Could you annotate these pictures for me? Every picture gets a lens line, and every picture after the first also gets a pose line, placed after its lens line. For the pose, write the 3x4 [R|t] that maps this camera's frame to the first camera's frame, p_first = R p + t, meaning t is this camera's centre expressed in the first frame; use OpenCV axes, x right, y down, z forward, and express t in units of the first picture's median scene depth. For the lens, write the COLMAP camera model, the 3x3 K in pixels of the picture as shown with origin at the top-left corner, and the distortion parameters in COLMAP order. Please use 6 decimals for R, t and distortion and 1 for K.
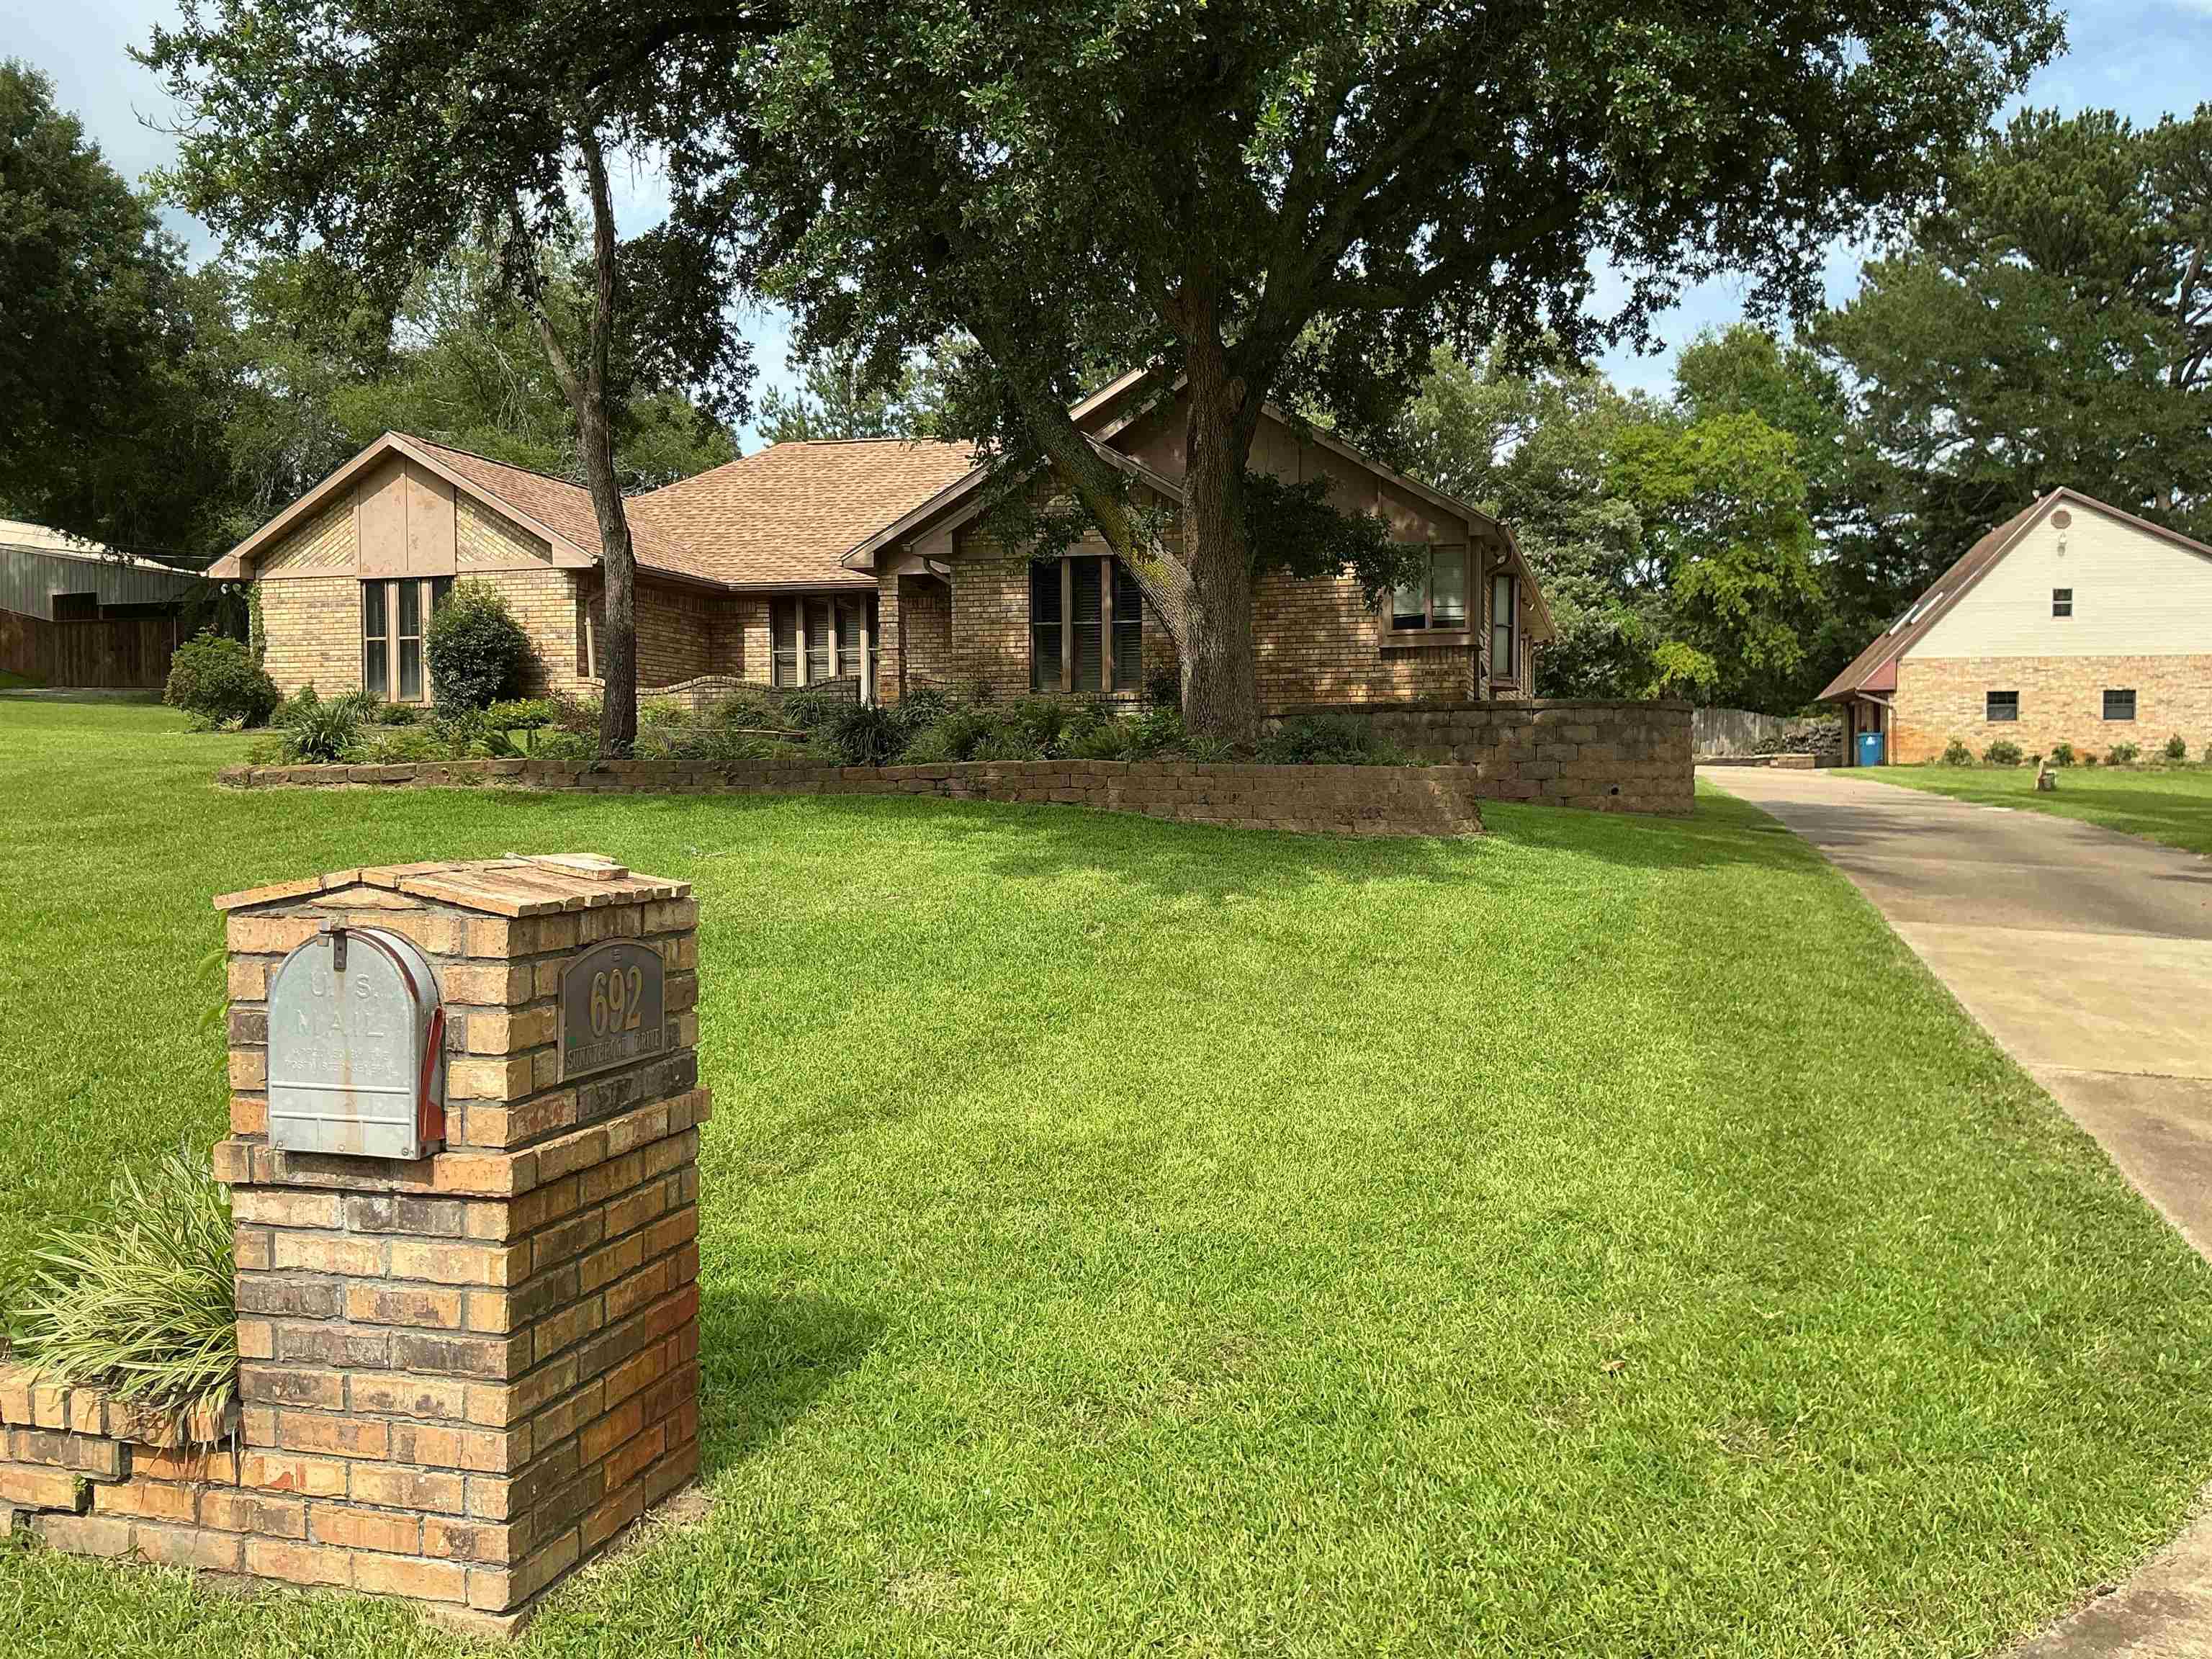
lens RADIAL K [[1838.9, 0, 1106.0], [0, 1838.9, 829.5], [0, 0, 1]] dist [0.143856, -0.316188]
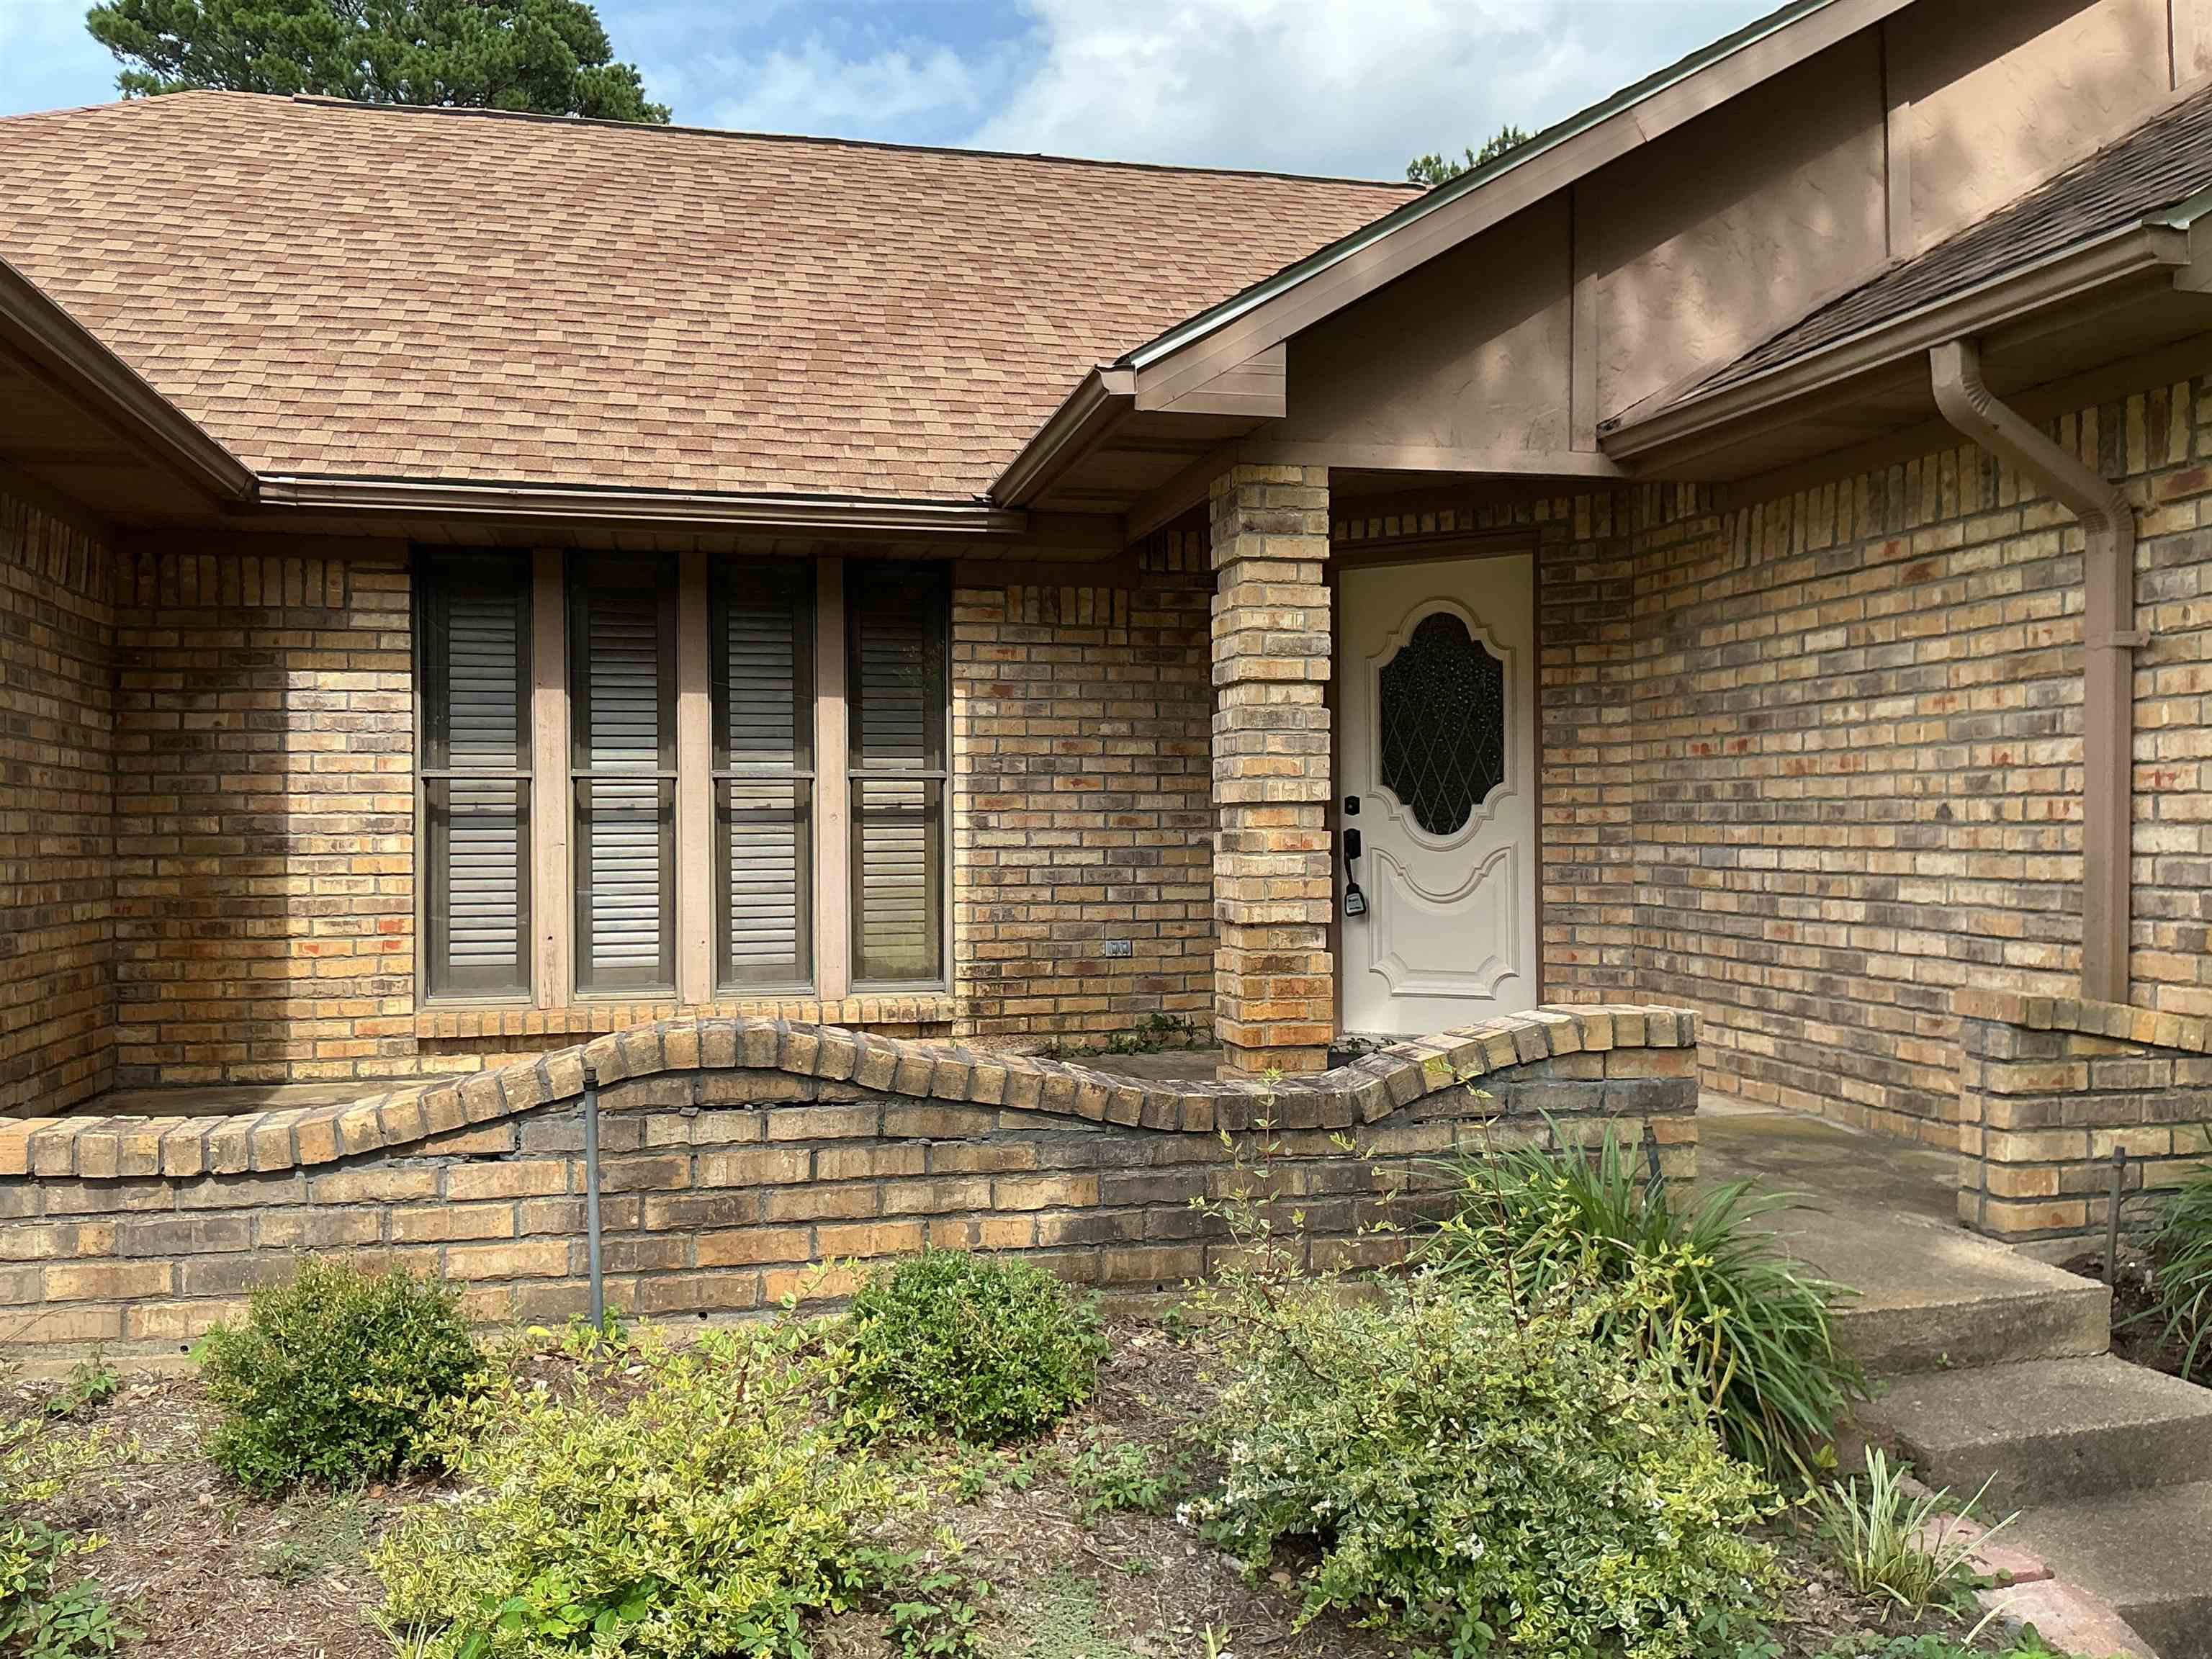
lens RADIAL K [[1838.9, 0, 1106.0], [0, 1838.9, 829.5], [0, 0, 1]] dist [0.143856, -0.316188]
pose [[0.876972, 0.002992, 0.480532, -0.120437], [0.012667, 0.999489, -0.029341, -0.044261], [-0.480375, 0.031818, 0.876486, 0.409959]]
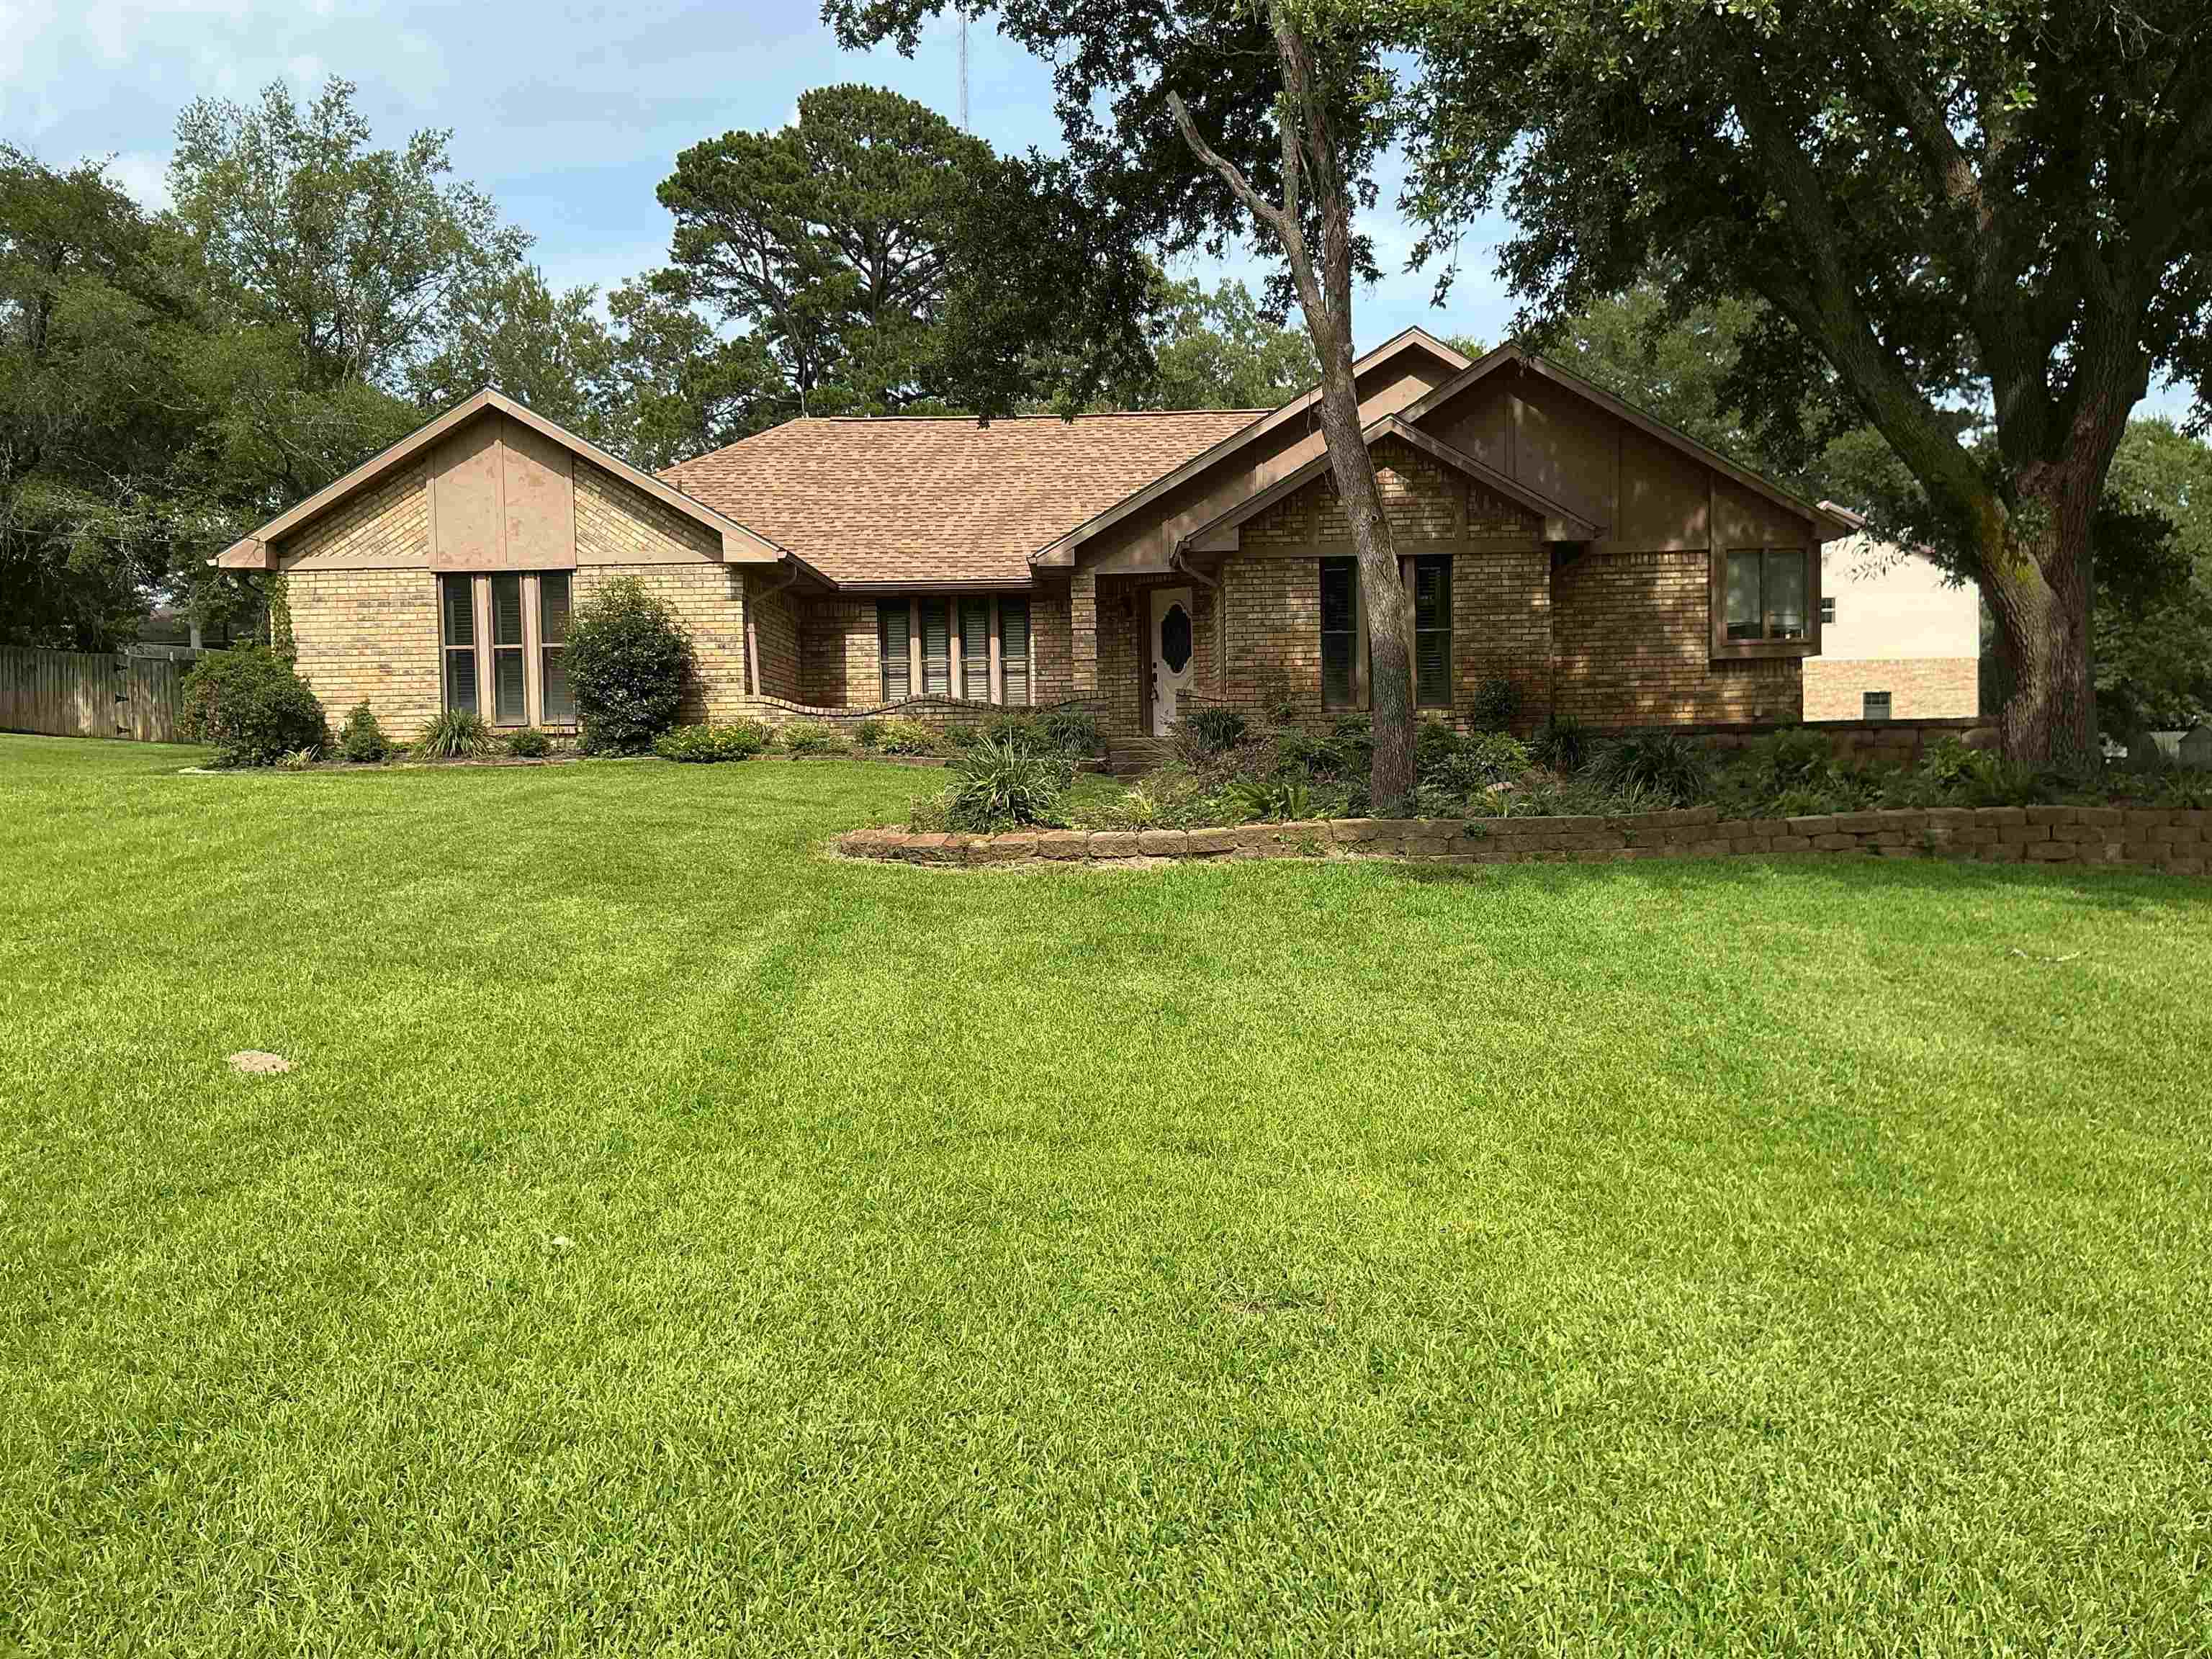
lens RADIAL K [[1838.9, 0, 1106.0], [0, 1838.9, 829.5], [0, 0, 1]] dist [0.143856, -0.316188]
pose [[0.964865, -0.023589, 0.261683, -0.168057], [0.023326, 0.999719, 0.004114, -0.010790], [-0.261707, 0.002135, 0.965145, 0.081137]]
